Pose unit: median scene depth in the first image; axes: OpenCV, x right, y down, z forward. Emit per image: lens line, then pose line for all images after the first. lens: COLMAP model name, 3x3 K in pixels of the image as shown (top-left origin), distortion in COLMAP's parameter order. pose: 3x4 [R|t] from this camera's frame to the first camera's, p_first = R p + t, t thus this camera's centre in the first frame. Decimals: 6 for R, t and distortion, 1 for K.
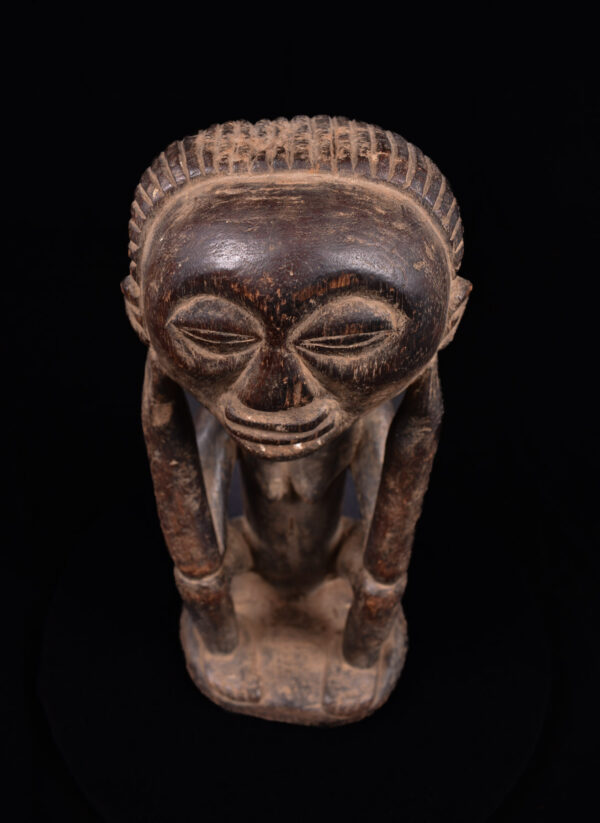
lens RADIAL K [[700.2, 0, 298.3], [0, 700.2, 380.6], [0, 0, 1]] dist [-0.069813, -0.000281]
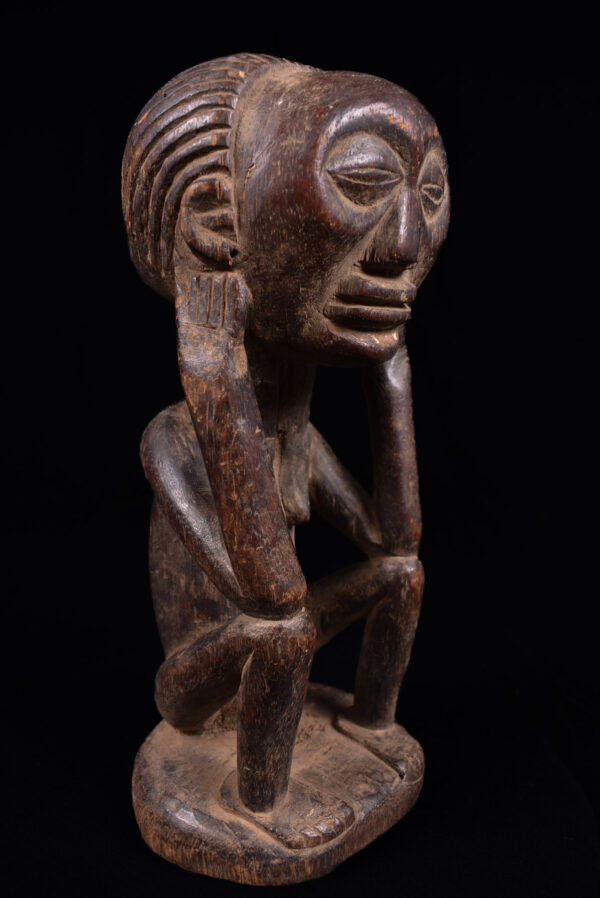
lens RADIAL K [[708.2, 0, 300.0], [0, 708.2, 449.0], [0, 0, 1]] dist [-0.091458, 0.005511]
pose [[0.594450, -0.152460, 0.789547, -0.810269], [0.491048, 0.846357, -0.206281, 0.334138], [-0.636789, 0.510330, 0.577982, 0.533929]]
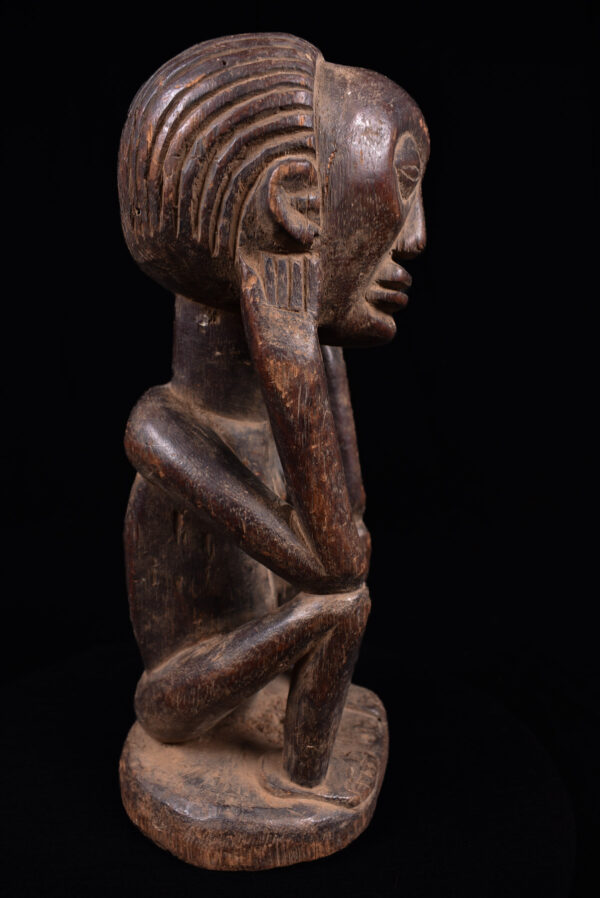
lens RADIAL K [[708.2, 0, 300.0], [0, 708.2, 449.0], [0, 0, 1]] dist [-0.091458, 0.005511]
pose [[0.080105, -0.206605, 0.975140, -1.021768], [0.601339, 0.790228, 0.118029, 0.034203], [-0.794969, 0.576934, 0.187541, 0.929001]]
